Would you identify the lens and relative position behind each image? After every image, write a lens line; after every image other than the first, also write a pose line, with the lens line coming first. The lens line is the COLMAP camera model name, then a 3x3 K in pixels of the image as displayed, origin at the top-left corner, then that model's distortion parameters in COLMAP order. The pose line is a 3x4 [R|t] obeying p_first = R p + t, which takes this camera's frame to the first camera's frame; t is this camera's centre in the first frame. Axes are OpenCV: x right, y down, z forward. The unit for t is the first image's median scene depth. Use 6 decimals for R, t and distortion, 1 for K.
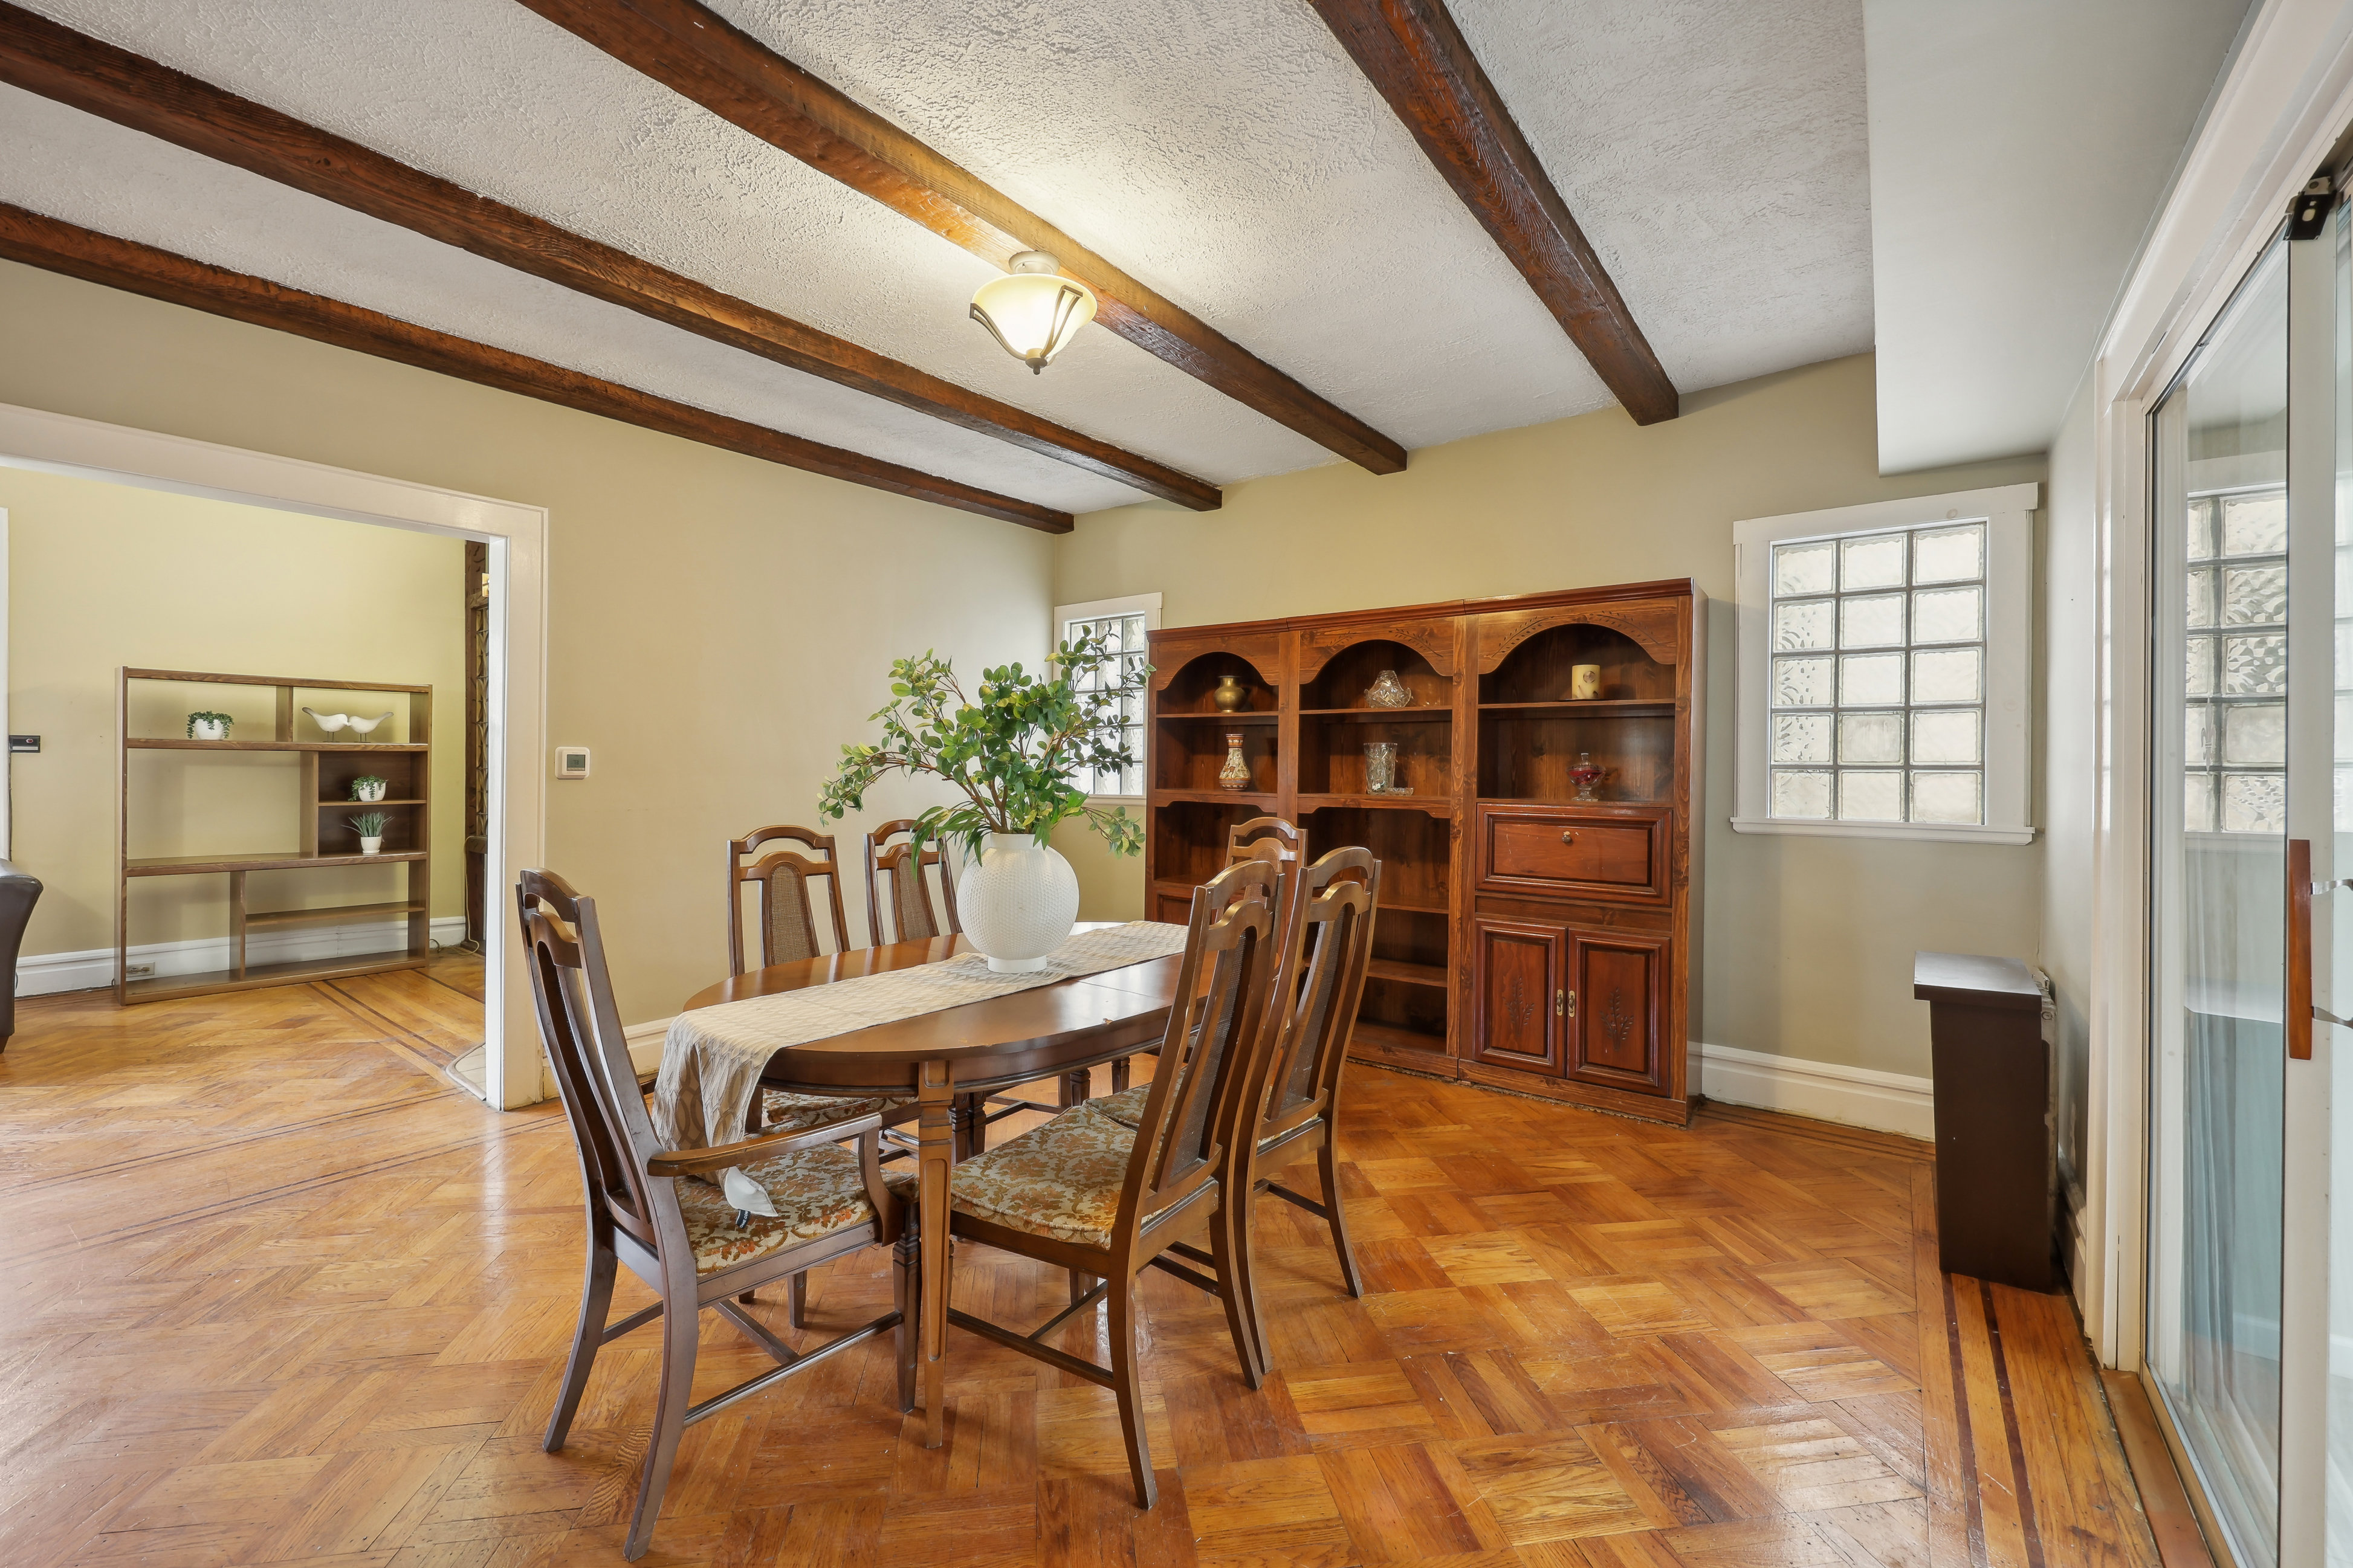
lens RADIAL K [[957.6, 0, 1180.8], [0, 957.6, 776.1], [0, 0, 1]] dist [0.001395, 0.000166]
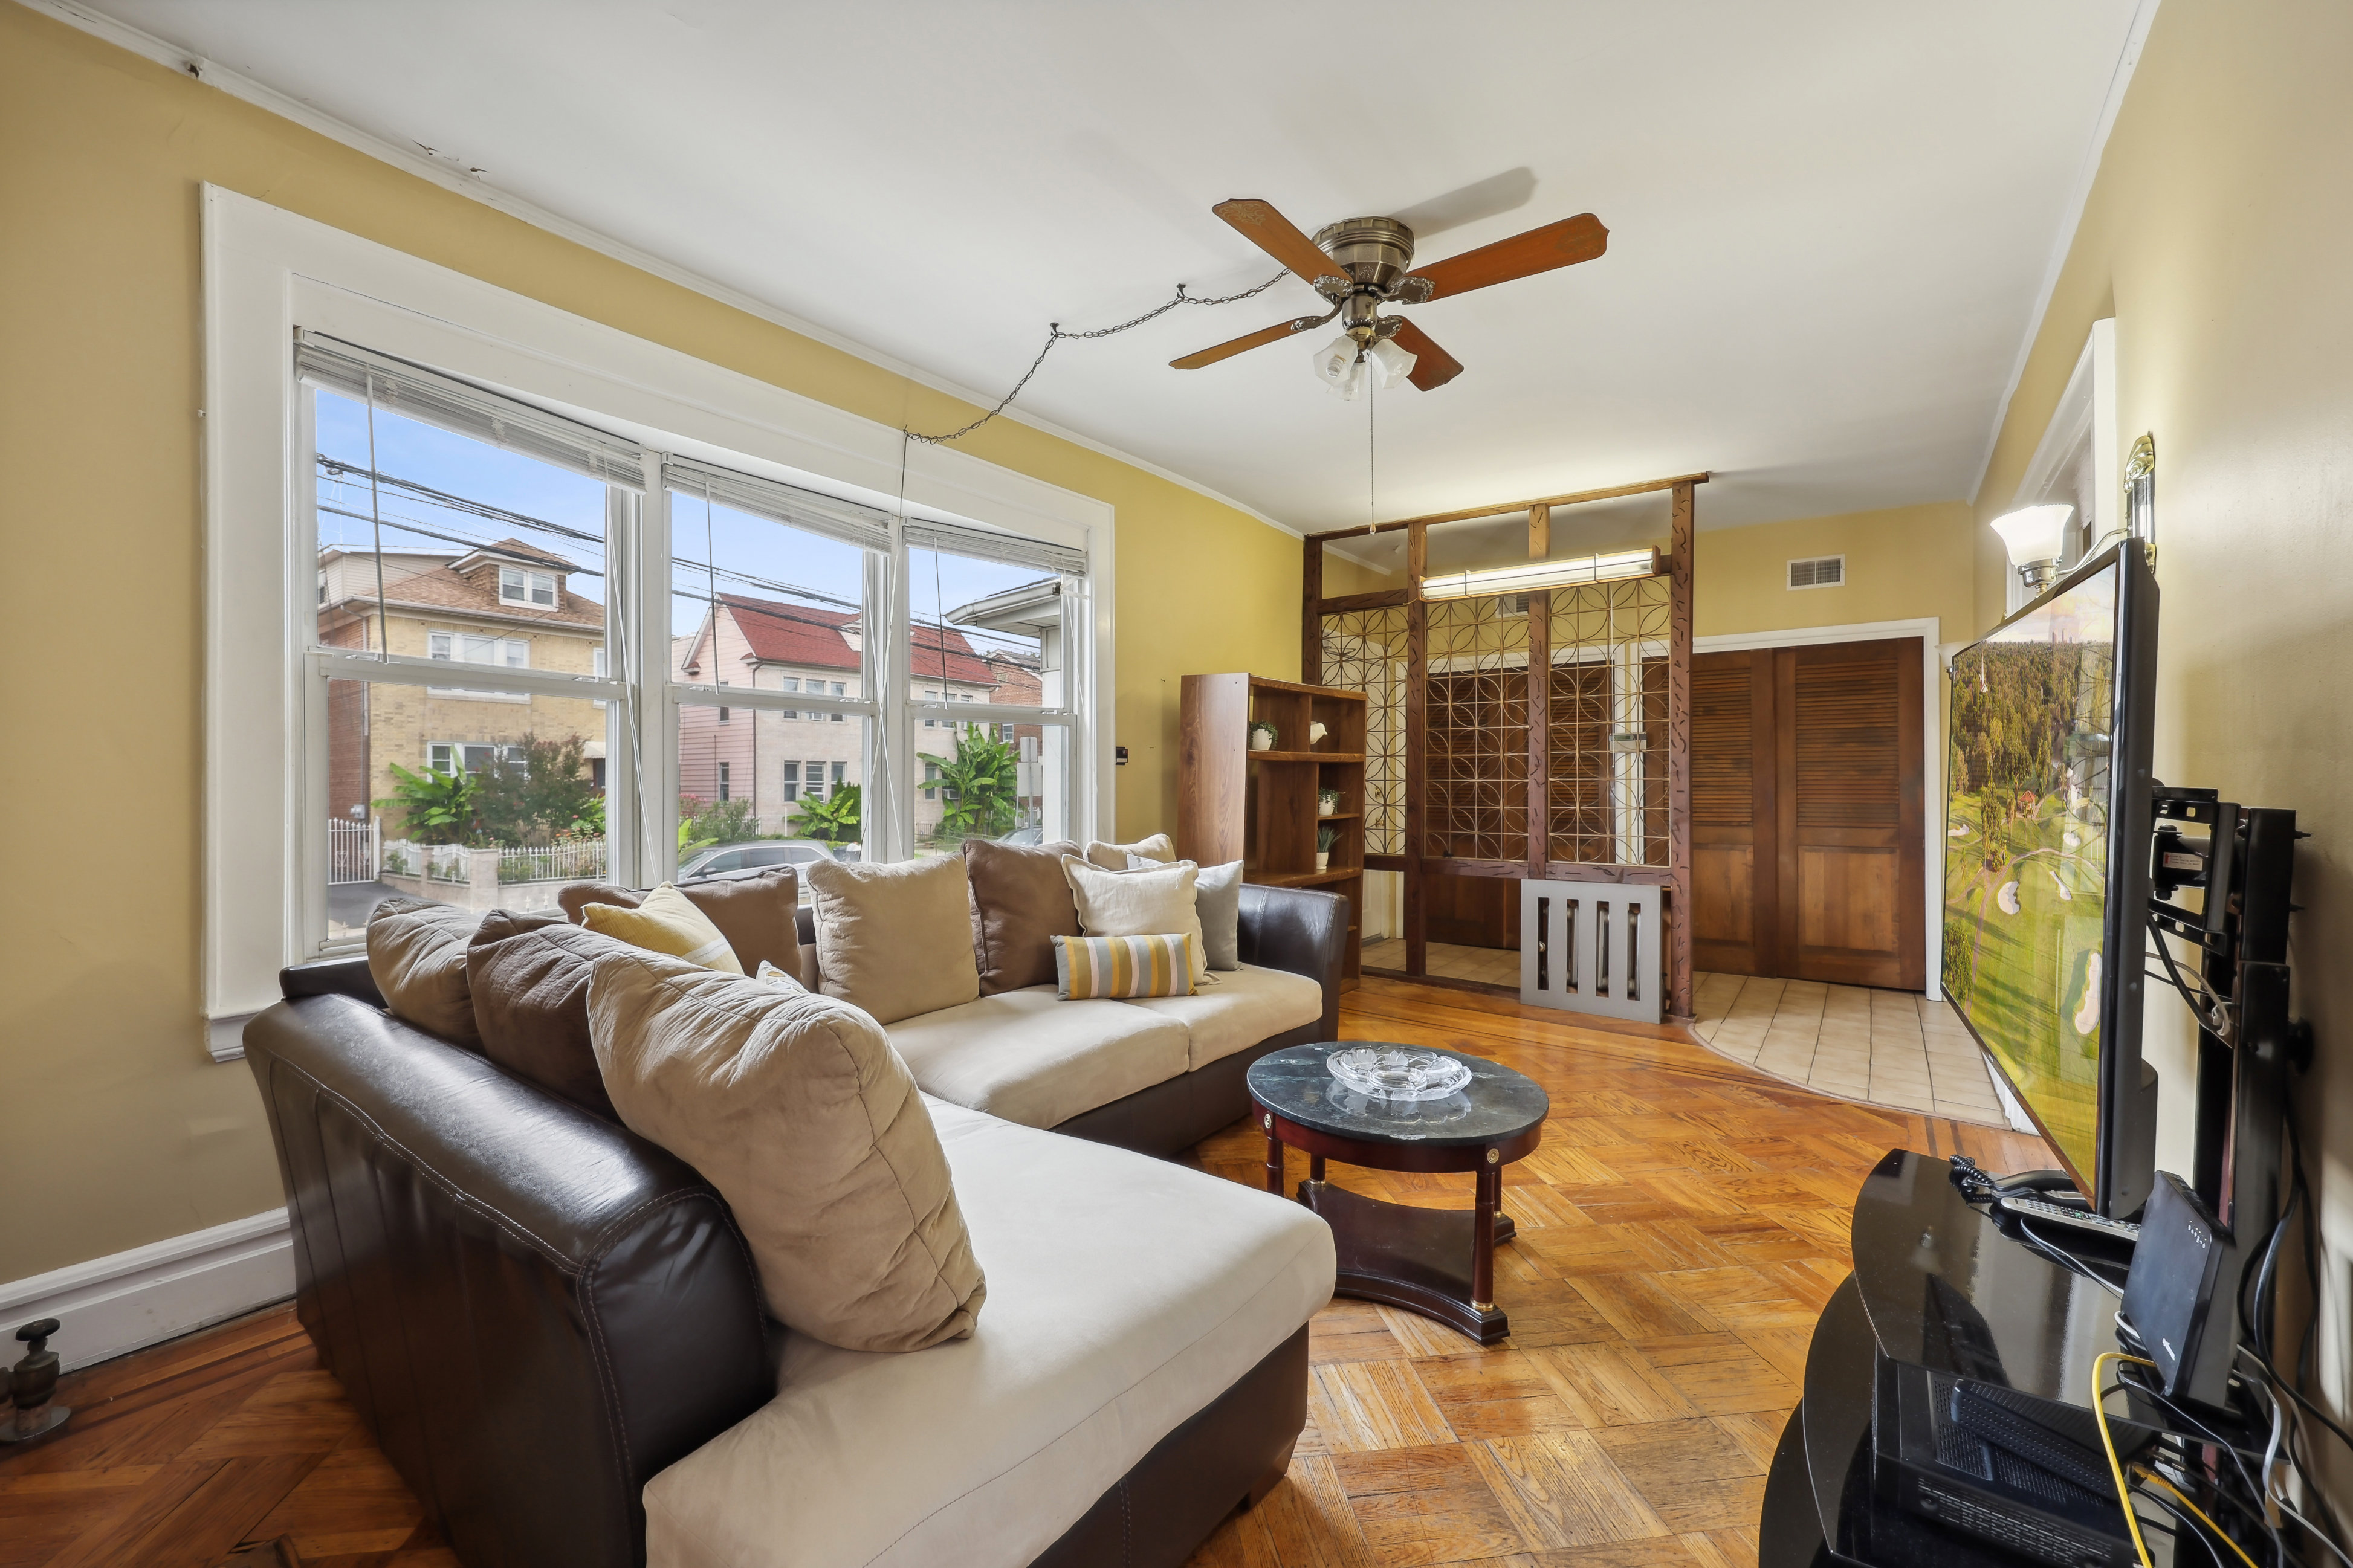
lens RADIAL K [[957.6, 0, 1174.6], [0, 957.6, 774.0], [0, 0, 1]] dist [0.001395, 0.000166]
pose [[0.999843, -0.009909, 0.014704, -0.997375], [0.010045, 0.999907, -0.009227, -0.007513], [-0.014611, 0.009373, 0.999849, 0.054400]]
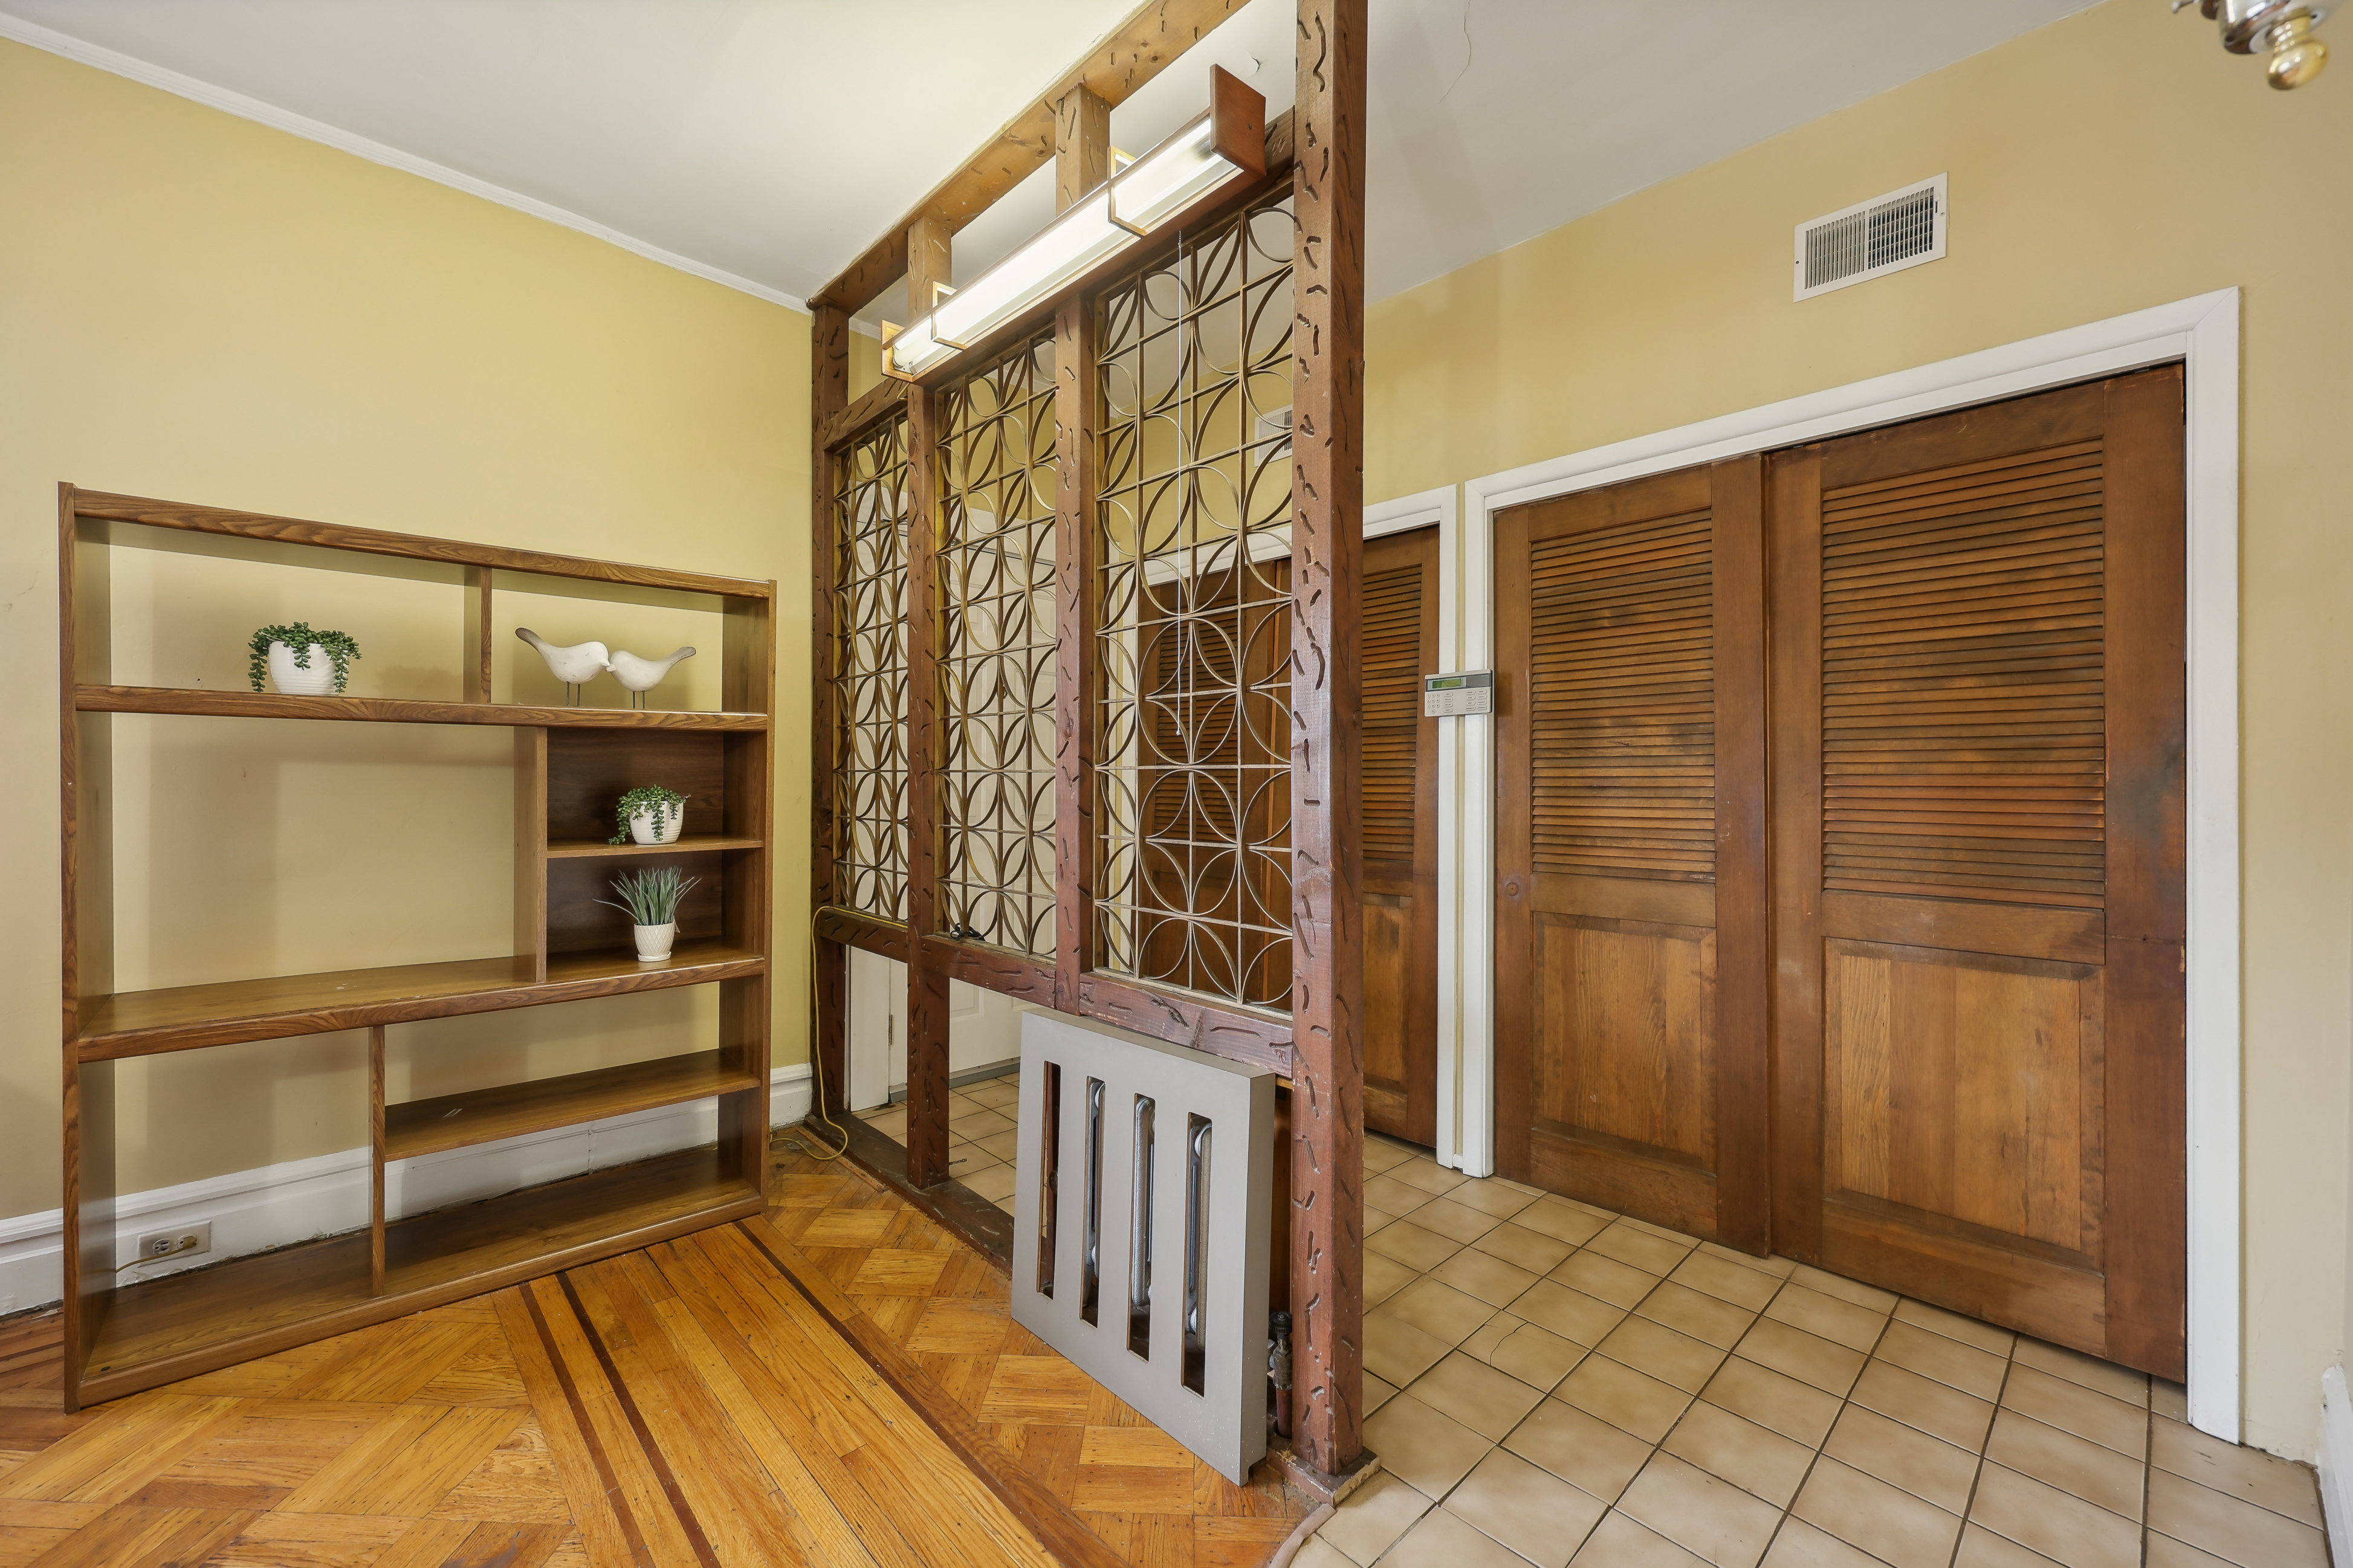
lens RADIAL K [[957.6, 0, 1173.4], [0, 957.6, 772.4], [0, 0, 1]] dist [0.001395, 0.000166]
pose [[0.984638, -0.003768, -0.174567, -0.529241], [0.002429, 0.999966, -0.007882, -0.002251], [0.174591, 0.007337, 0.984614, 0.603877]]
